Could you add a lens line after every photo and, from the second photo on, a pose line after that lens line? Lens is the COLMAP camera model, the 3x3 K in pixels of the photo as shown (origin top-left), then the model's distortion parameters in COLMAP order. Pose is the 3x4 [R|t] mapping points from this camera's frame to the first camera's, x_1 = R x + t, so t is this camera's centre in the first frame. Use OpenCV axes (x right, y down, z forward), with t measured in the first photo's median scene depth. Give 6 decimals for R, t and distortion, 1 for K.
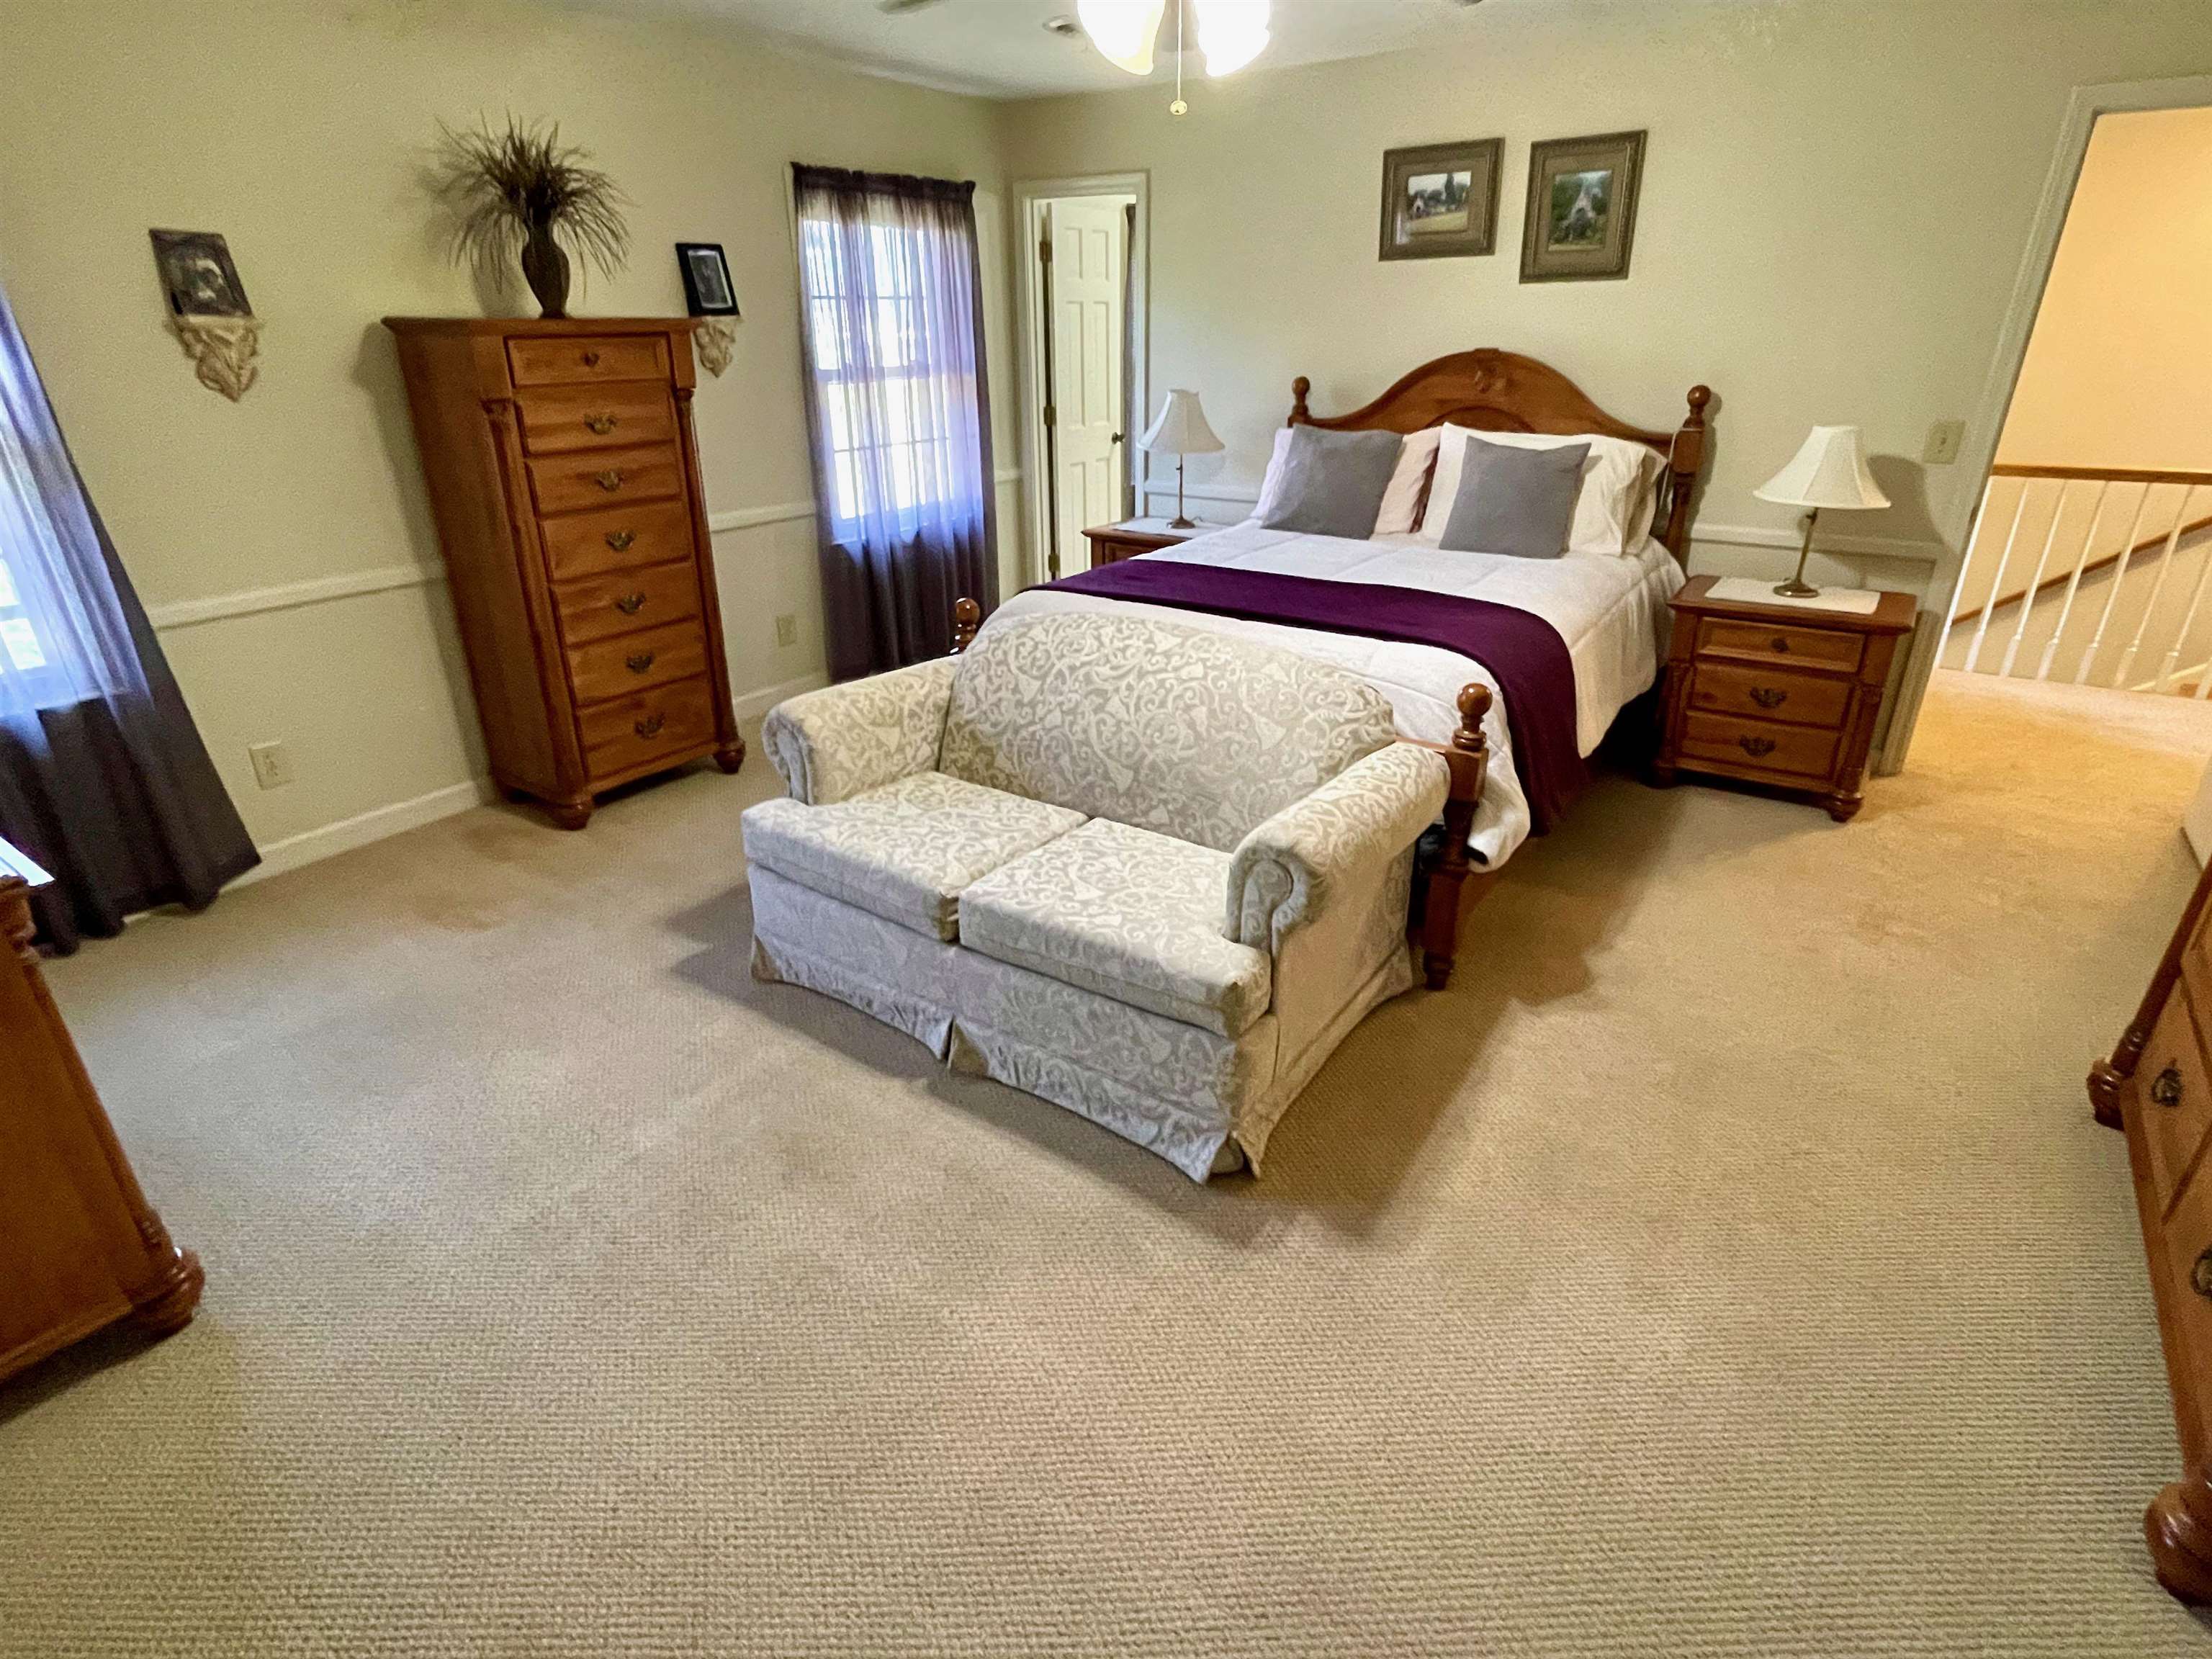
lens RADIAL K [[1107.8, 0, 1104.6], [0, 1107.8, 827.9], [0, 0, 1]] dist [-0.005576, -0.000355]
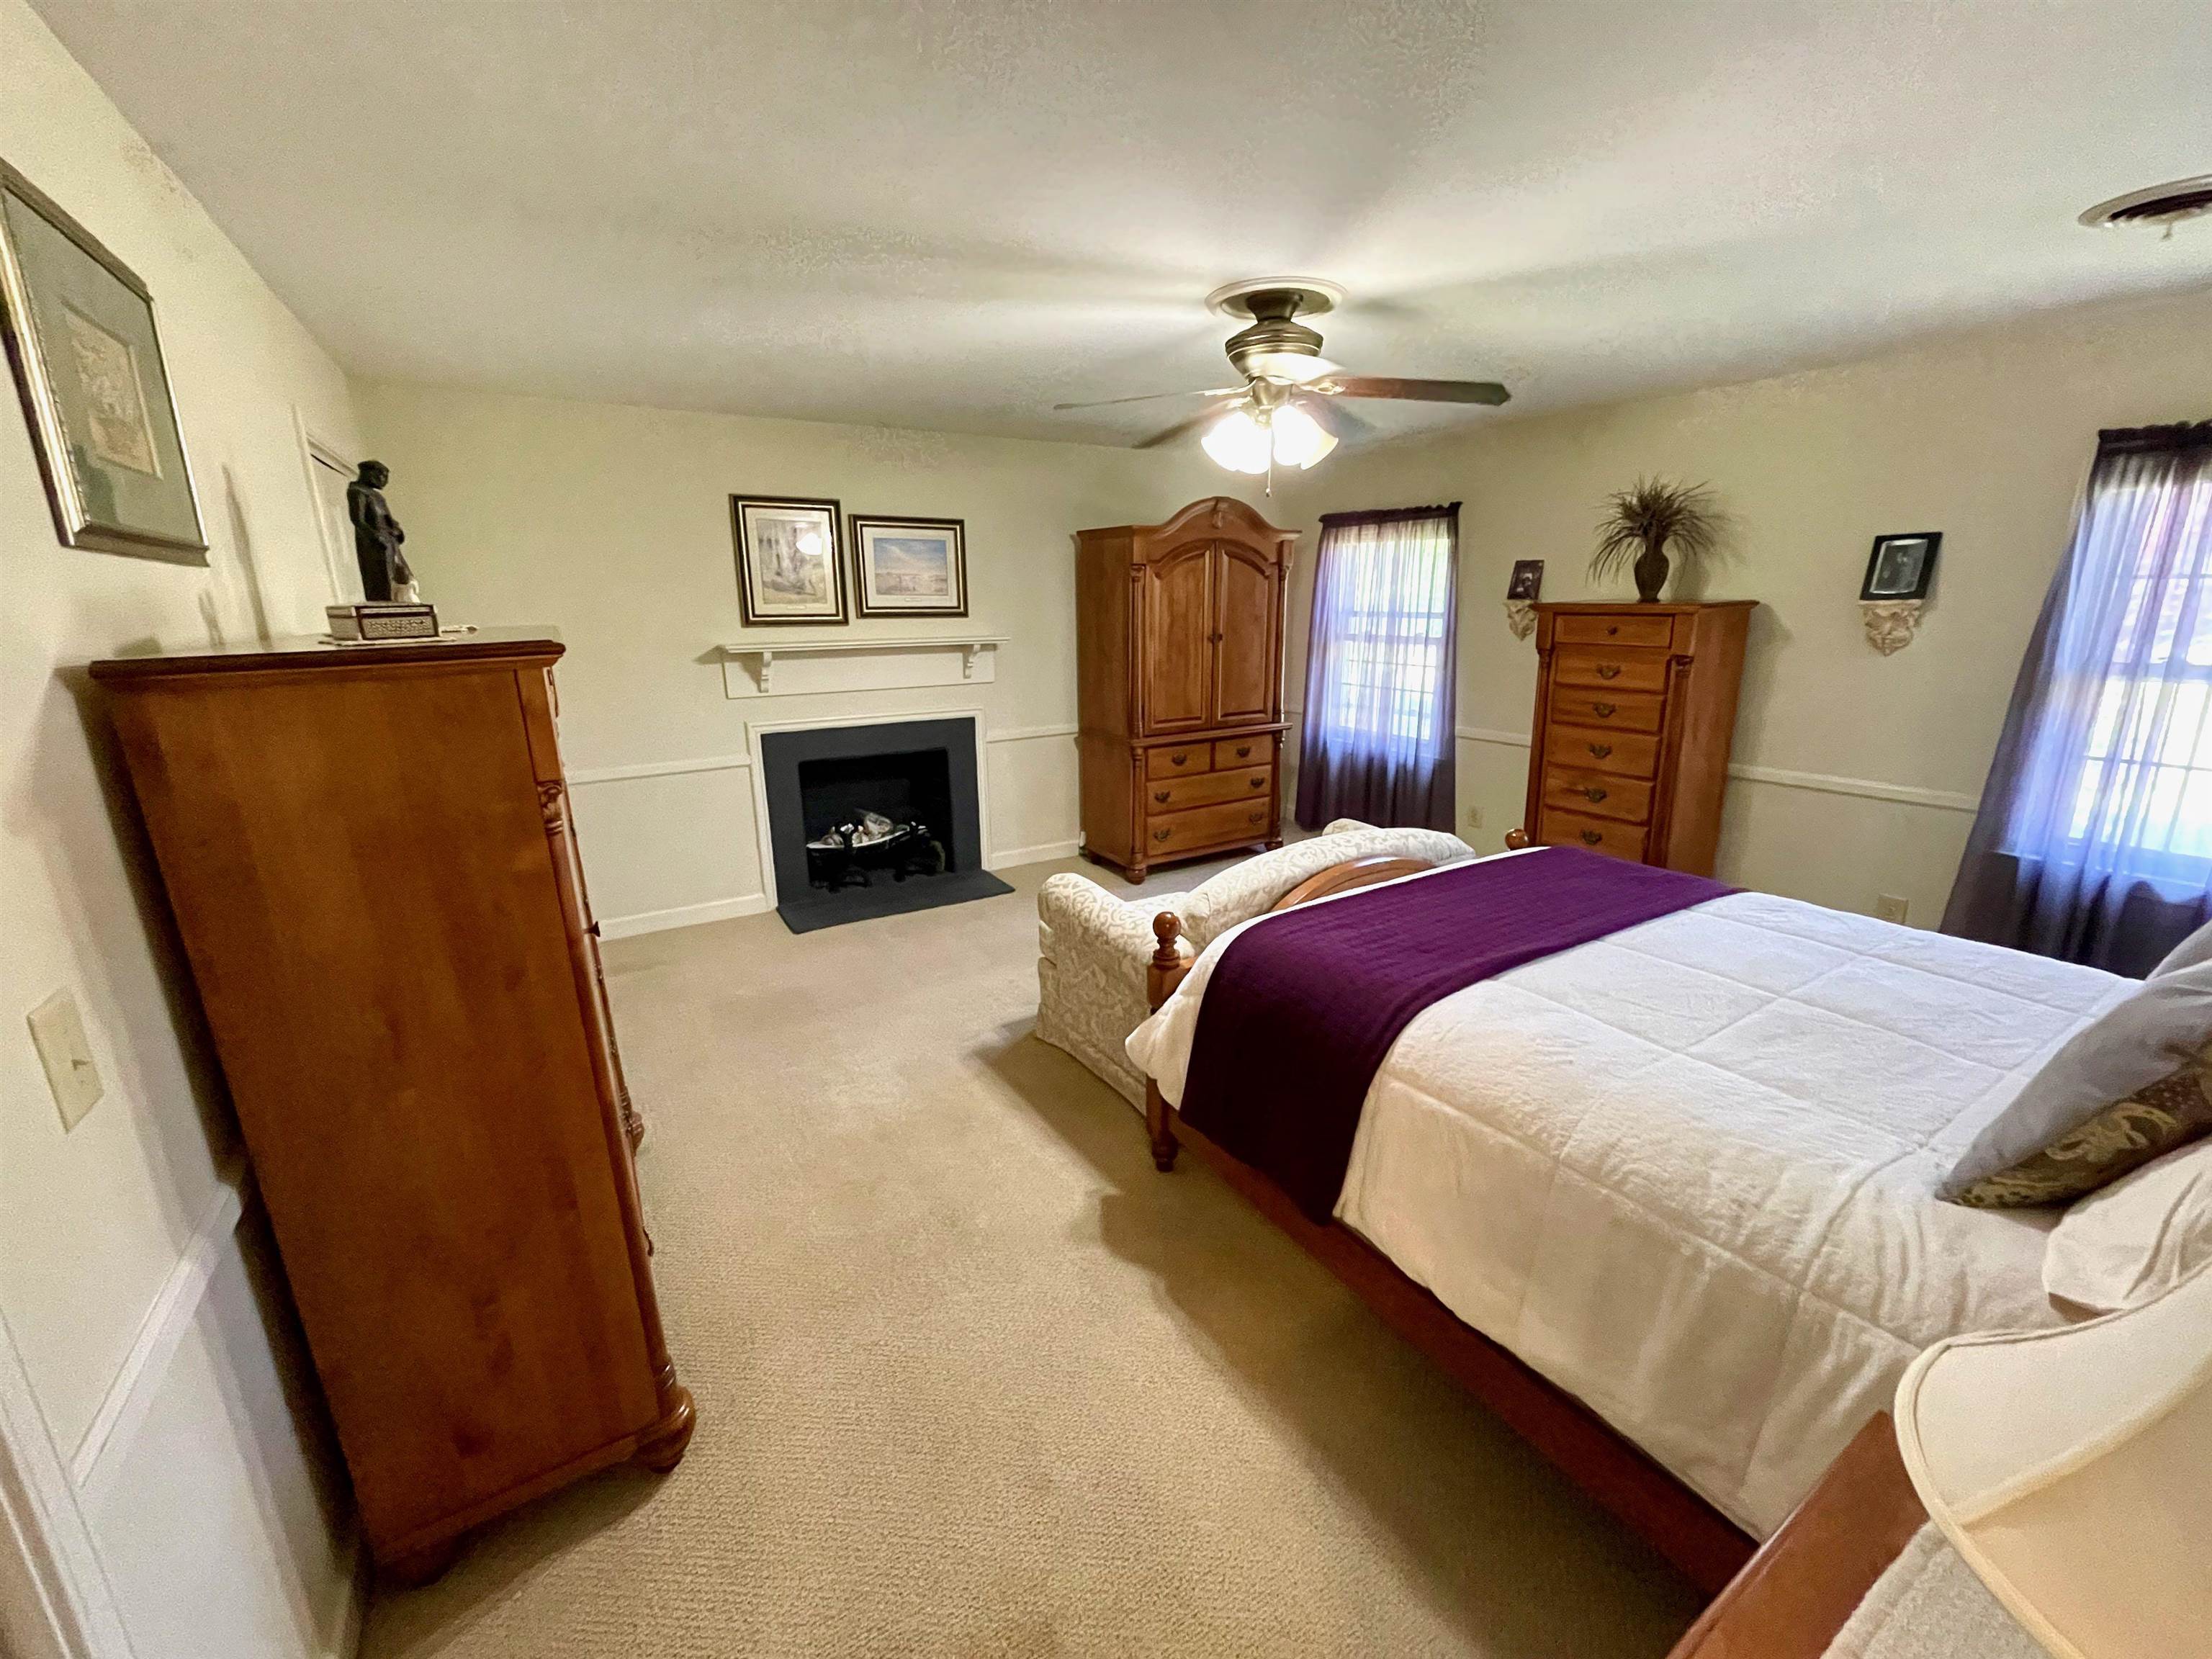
lens RADIAL K [[896.2, 0, 1107.3], [0, 896.2, 826.5], [0, 0, 1]] dist [-0.017882, -0.000048]
pose [[-0.390864, 0.244461, -0.887392, 0.902723], [-0.358254, 0.847661, 0.391313, -0.429482], [0.847868, 0.470861, -0.243741, 0.851975]]
